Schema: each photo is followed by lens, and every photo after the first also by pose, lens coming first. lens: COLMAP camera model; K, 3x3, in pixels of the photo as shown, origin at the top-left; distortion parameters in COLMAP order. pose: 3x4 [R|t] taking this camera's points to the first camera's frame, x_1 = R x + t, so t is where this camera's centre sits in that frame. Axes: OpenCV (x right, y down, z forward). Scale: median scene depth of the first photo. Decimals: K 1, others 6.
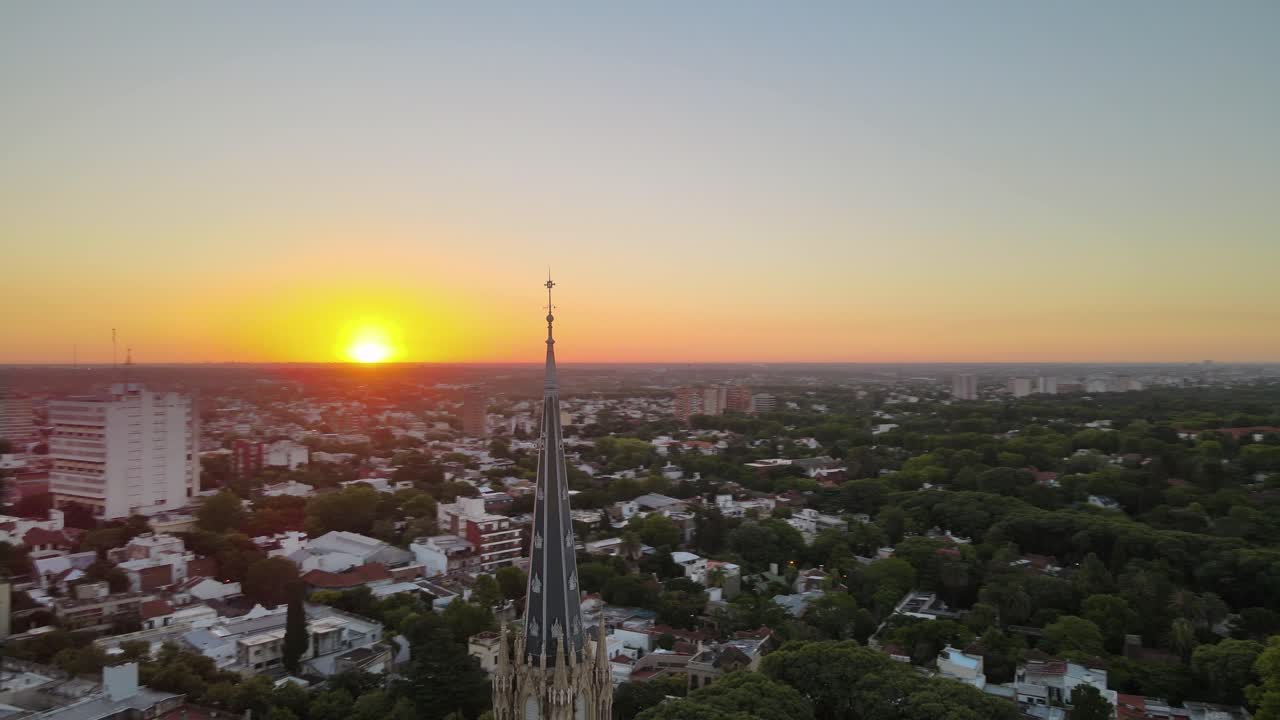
lens RADIAL K [[916.6, 0, 641.8], [0, 916.6, 359.6], [0, 0, 1]] dist [0.000630, 0.014203]
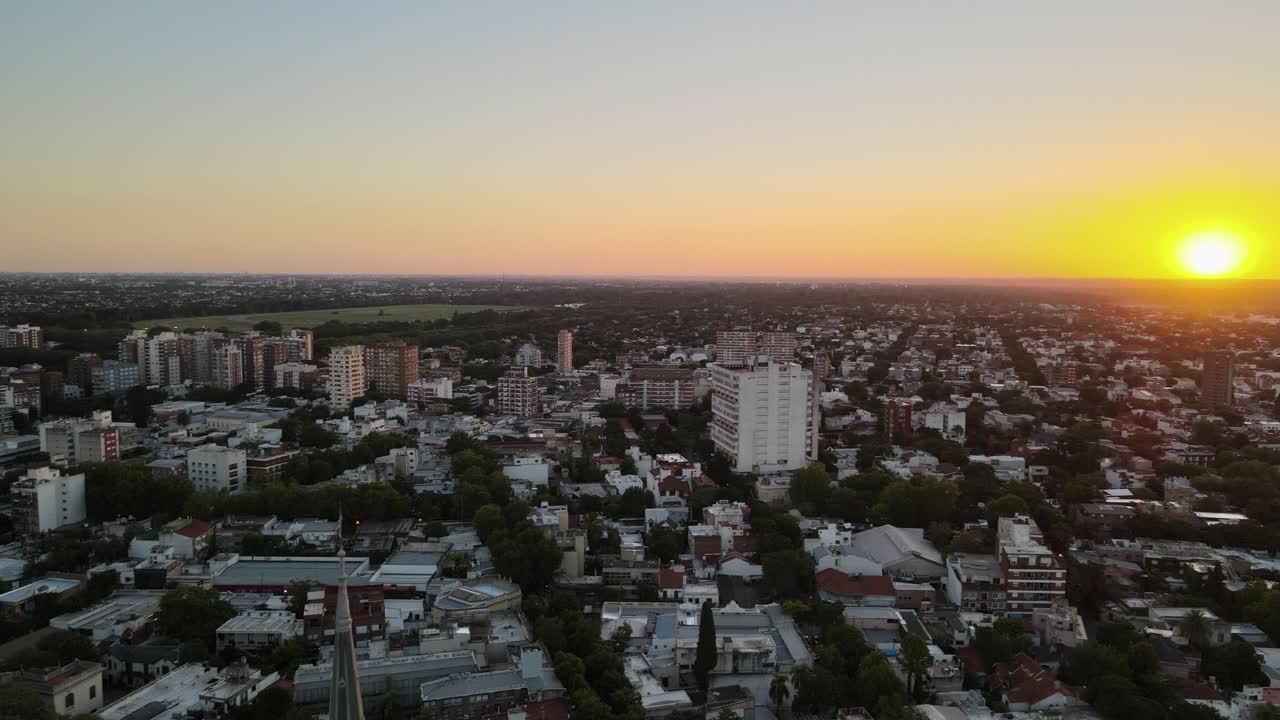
lens RADIAL K [[916.6, 0, 641.6], [0, 916.6, 361.3], [0, 0, 1]] dist [0.000630, 0.014203]
pose [[0.683866, 0.067971, -0.726435, 0.207033], [-0.003322, 0.995931, 0.090060, -0.085147], [0.729600, -0.059176, 0.681309, 0.143042]]
